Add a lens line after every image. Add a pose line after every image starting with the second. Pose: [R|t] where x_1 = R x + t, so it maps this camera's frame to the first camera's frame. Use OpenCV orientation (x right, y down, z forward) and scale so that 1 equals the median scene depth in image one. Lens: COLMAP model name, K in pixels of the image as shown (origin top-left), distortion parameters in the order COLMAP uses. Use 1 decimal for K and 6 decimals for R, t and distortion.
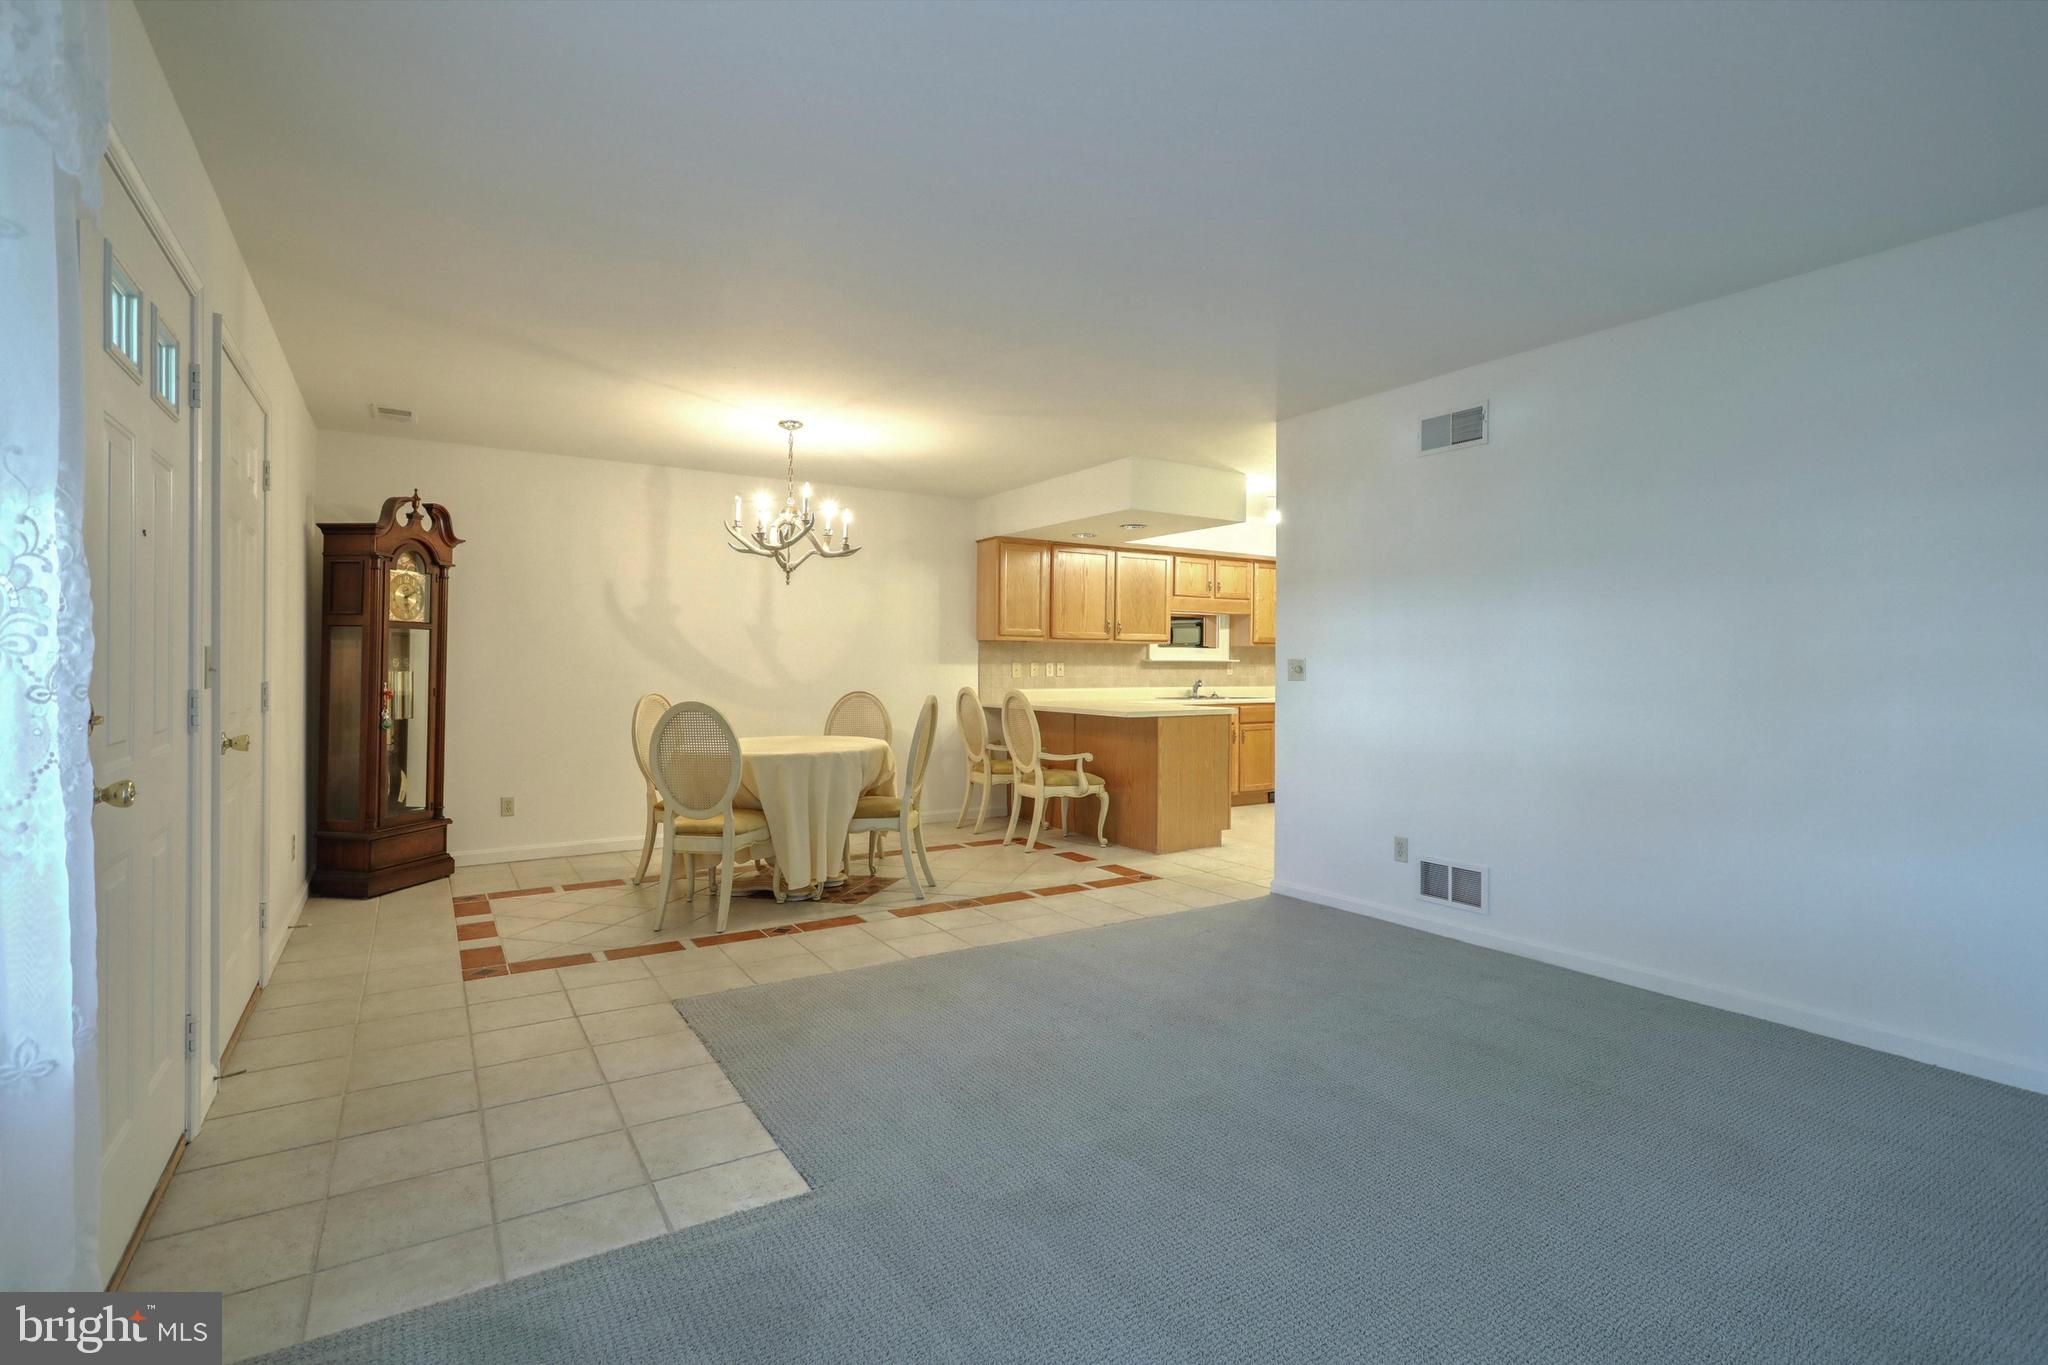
lens RADIAL K [[973.8, 0, 1027.7], [0, 973.8, 632.2], [0, 0, 1]] dist [0.004692, 0.003922]
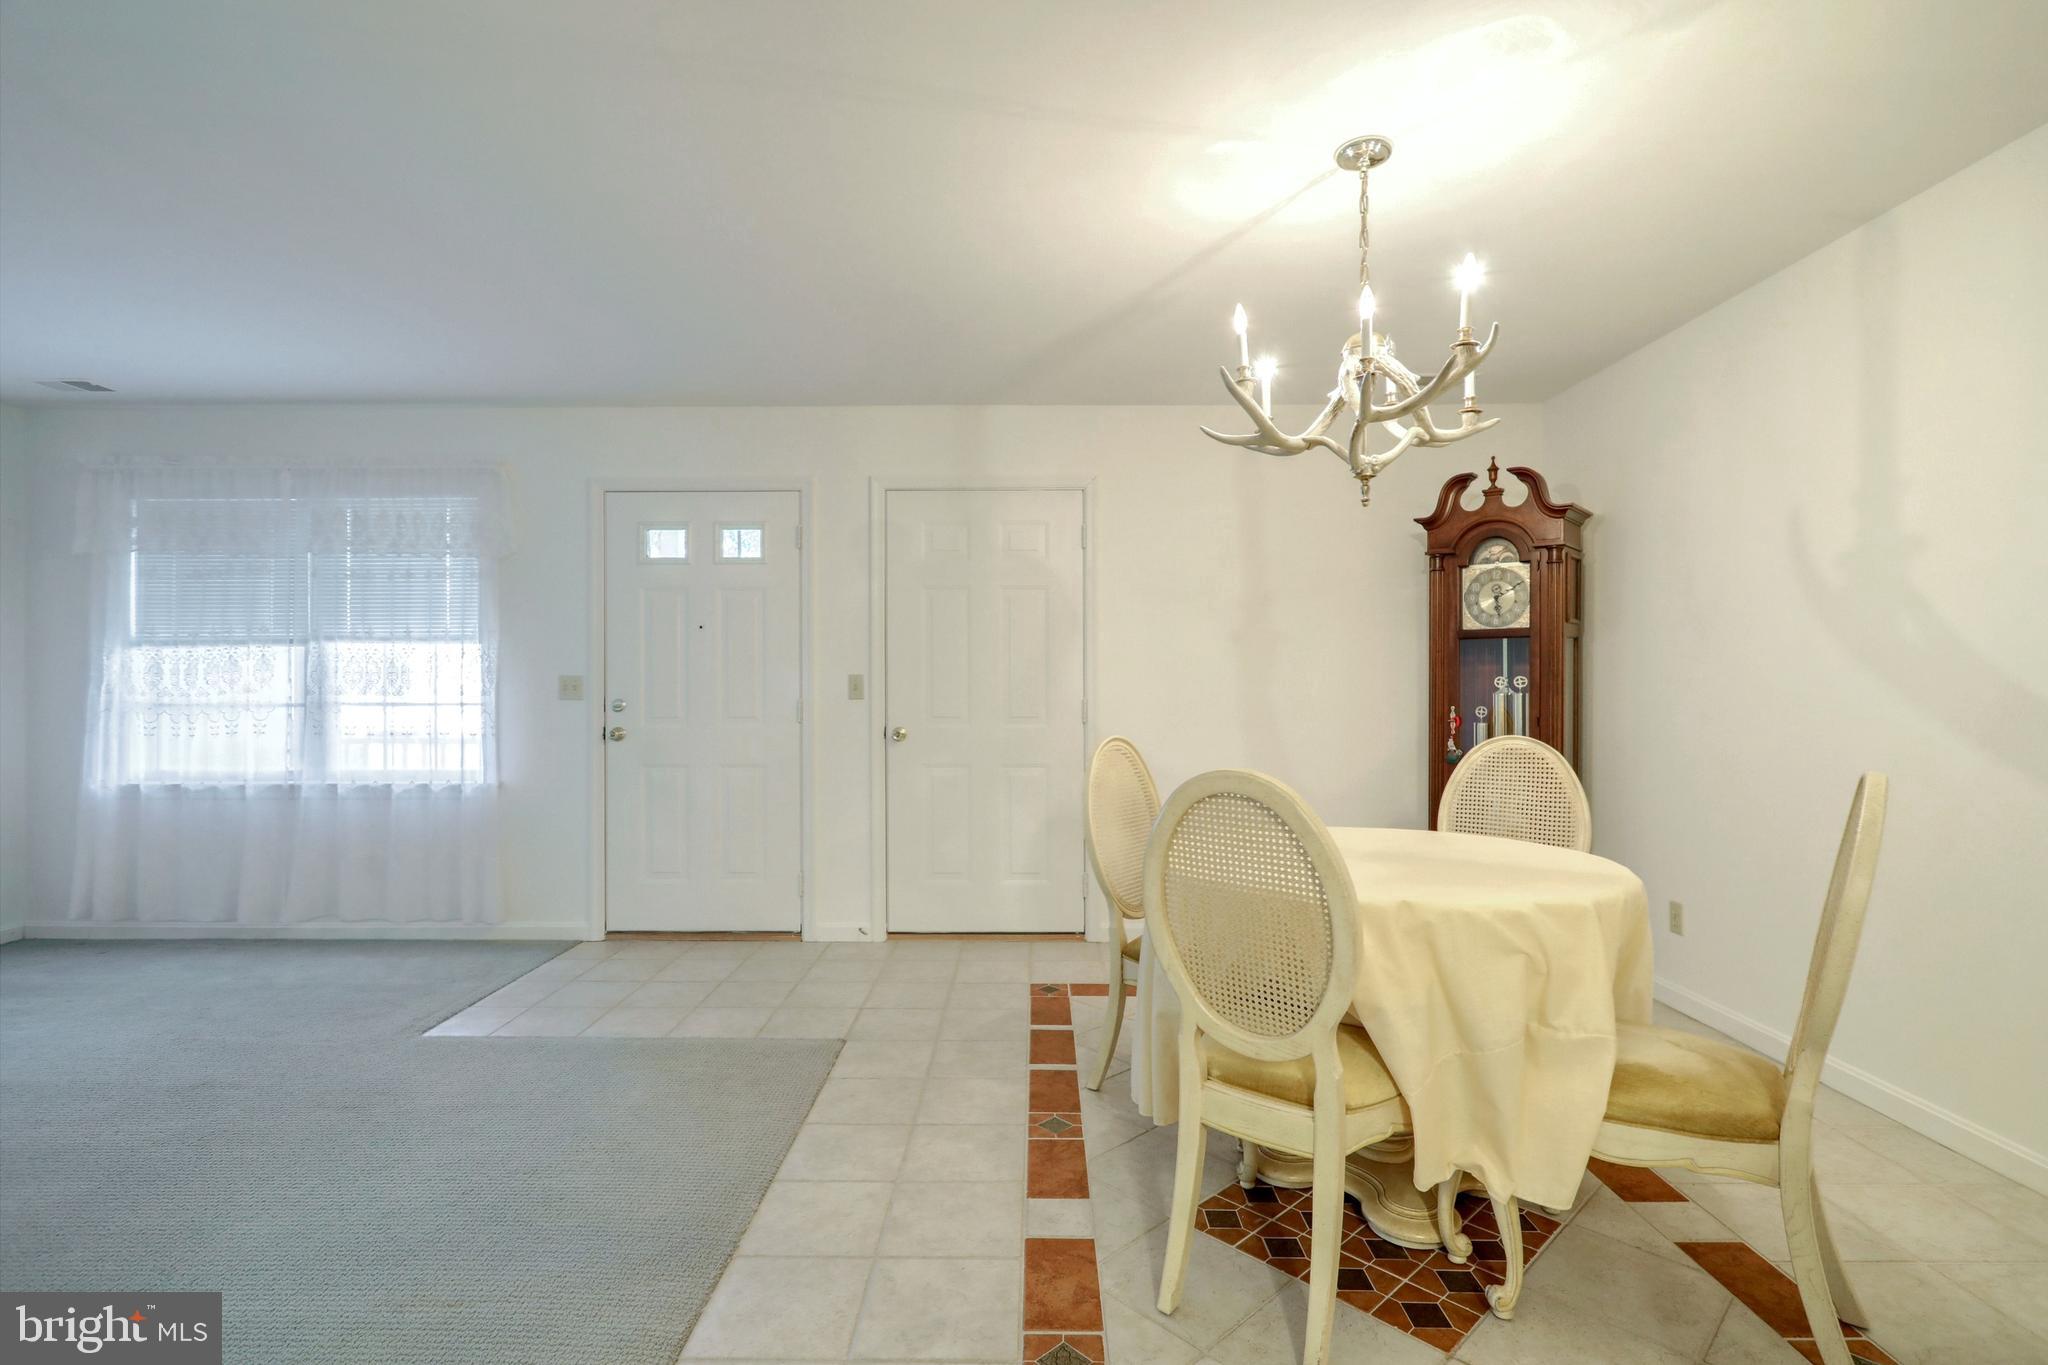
lens RADIAL K [[973.8, 0, 997.5], [0, 973.8, 696.2], [0, 0, 1]] dist [0.004692, 0.003922]
pose [[-0.559684, 0.006037, -0.828684, 0.219676], [0.028369, 0.999527, -0.011879, 0.039087], [0.828220, -0.030158, -0.559590, 1.078727]]
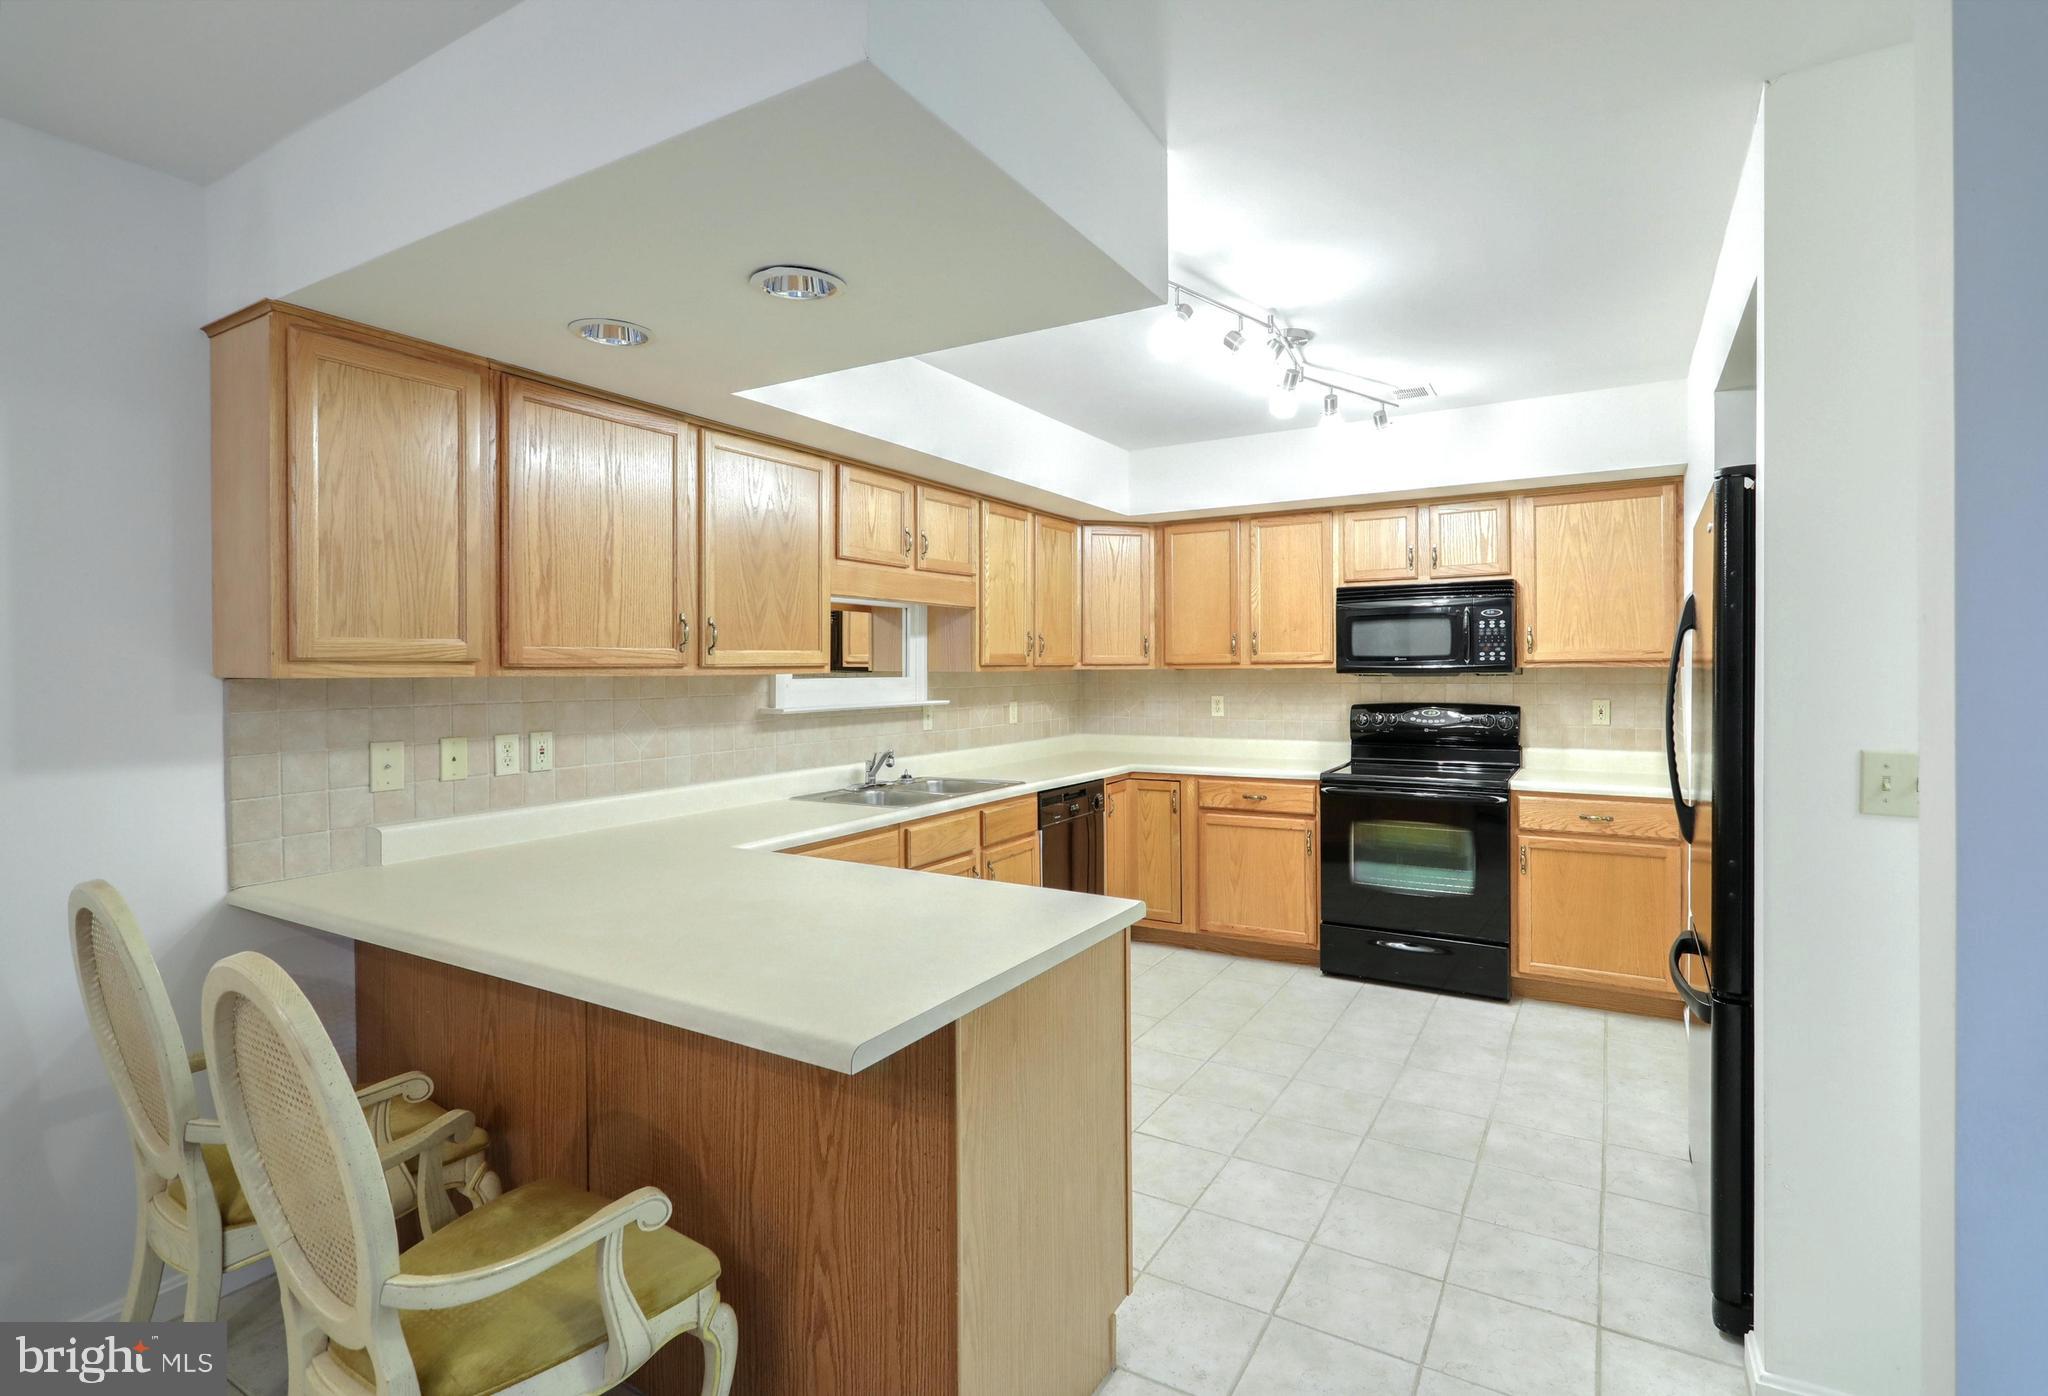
lens RADIAL K [[981.0, 0, 1006.3], [0, 981.0, 693.2], [0, 0, 1]] dist [-0.006194, 0.000489]
pose [[0.901517, -0.021230, 0.432223, 0.048269], [-0.005496, 0.998154, 0.060490, -0.008191], [-0.432709, -0.056909, 0.899736, 0.899102]]
